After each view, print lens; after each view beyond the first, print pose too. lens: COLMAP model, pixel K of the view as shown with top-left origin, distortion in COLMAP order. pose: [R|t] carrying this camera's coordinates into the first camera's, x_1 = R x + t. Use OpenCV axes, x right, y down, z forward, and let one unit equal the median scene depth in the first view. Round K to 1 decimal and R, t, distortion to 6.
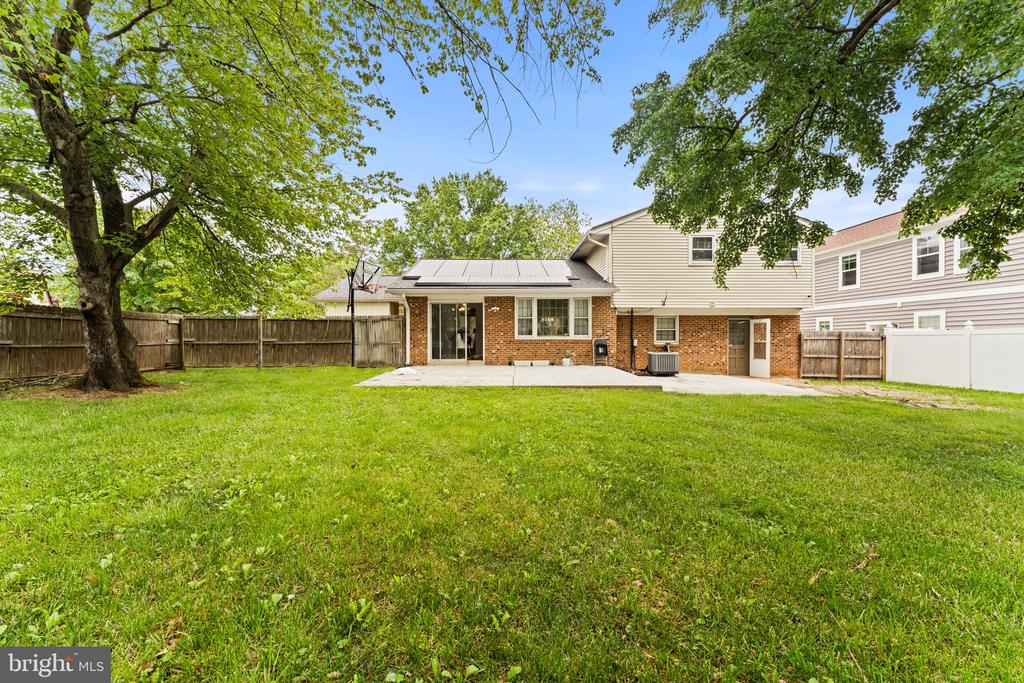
lens RADIAL K [[410.1, 0, 513.8], [0, 410.1, 341.8], [0, 0, 1]] dist [-0.007724, -0.000022]
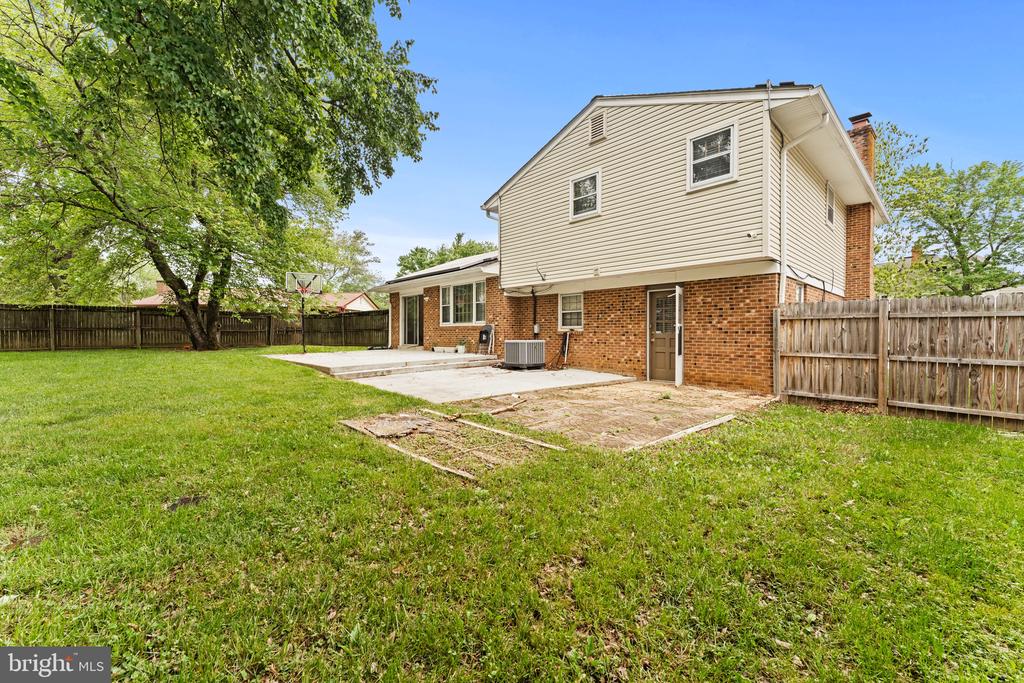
lens RADIAL K [[410.1, 0, 513.1], [0, 410.1, 335.8], [0, 0, 1]] dist [-0.007724, -0.000022]
pose [[0.684228, 0.003125, -0.729262, 0.883330], [-0.019189, 0.999722, -0.013721, 0.027909], [0.729016, 0.023382, 0.684098, 0.421948]]
